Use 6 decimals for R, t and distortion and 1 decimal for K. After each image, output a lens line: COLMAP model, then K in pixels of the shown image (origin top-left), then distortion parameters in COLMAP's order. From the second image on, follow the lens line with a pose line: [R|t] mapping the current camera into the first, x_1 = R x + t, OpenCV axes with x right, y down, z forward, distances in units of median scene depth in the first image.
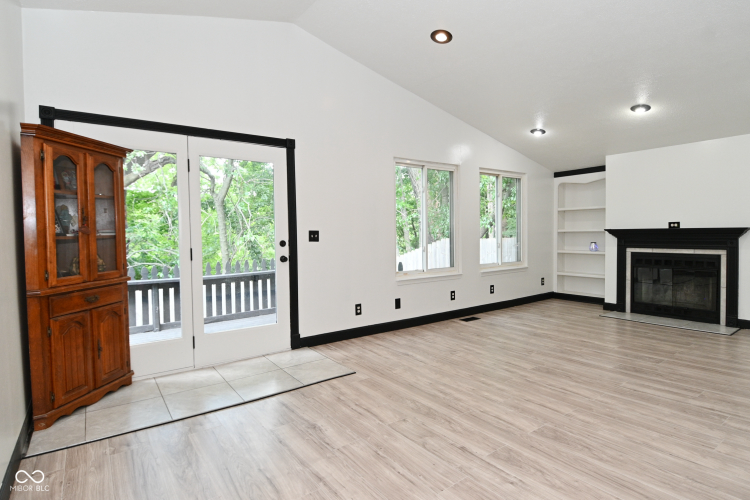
lens RADIAL K [[399.2, 0, 375.8], [0, 399.2, 249.5], [0, 0, 1]] dist [0.011127, -0.020000]
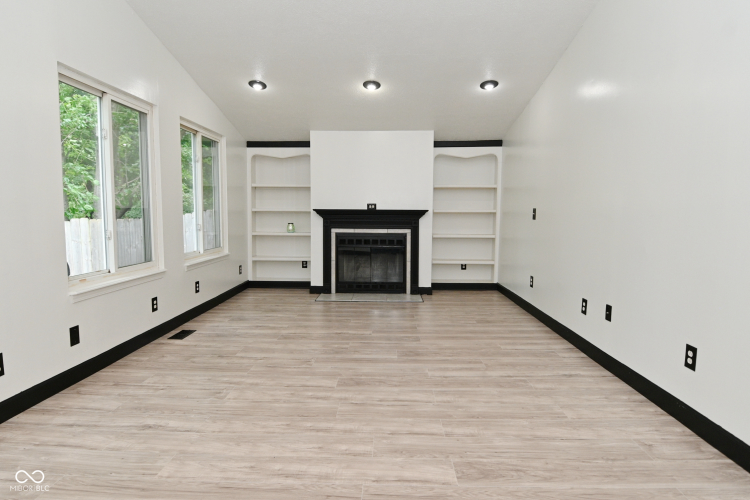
lens RADIAL K [[417.8, 0, 375.5], [0, 417.8, 248.1], [0, 0, 1]] dist [0.006031, -0.008594]
pose [[0.607756, -0.050532, 0.792515, -0.152760], [0.017999, 0.998594, 0.049869, -0.006481], [-0.793920, -0.016044, 0.607810, 0.346133]]
